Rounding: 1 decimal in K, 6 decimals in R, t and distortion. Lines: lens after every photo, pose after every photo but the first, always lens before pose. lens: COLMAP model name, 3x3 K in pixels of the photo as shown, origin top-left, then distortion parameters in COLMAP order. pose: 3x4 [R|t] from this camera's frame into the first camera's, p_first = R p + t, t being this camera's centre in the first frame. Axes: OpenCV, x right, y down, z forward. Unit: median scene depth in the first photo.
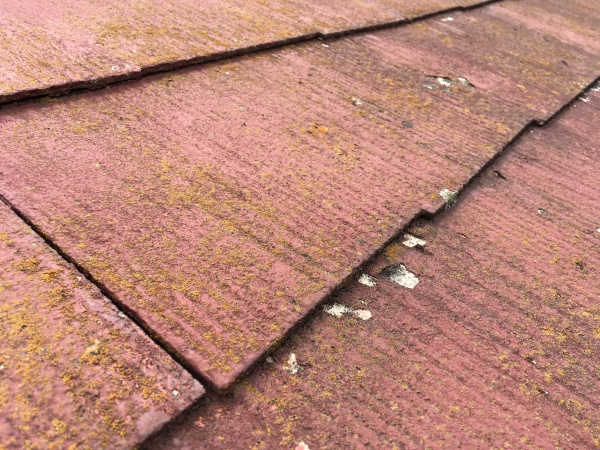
lens RADIAL K [[512.3, 0, 300.0], [0, 512.3, 225.0], [0, 0, 1]] dist [0.061426, -0.098163]
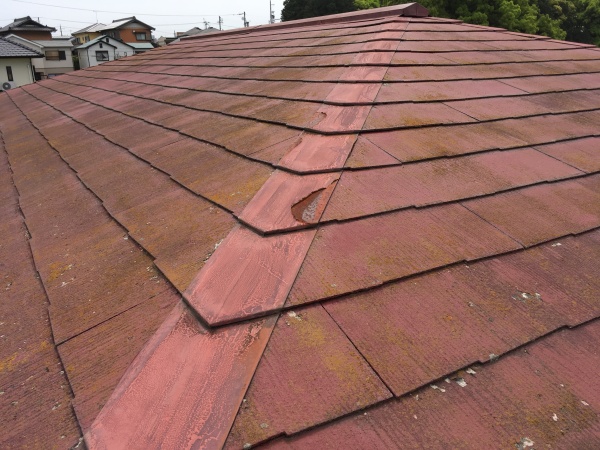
lens RADIAL K [[512.3, 0, 300.0], [0, 512.3, 225.0], [0, 0, 1]] dist [0.061426, -0.098163]
pose [[0.922855, 0.125586, -0.364098, 0.242458], [-0.183734, 0.974394, -0.129607, -0.178079], [0.338498, 0.186505, 0.922299, -1.751532]]
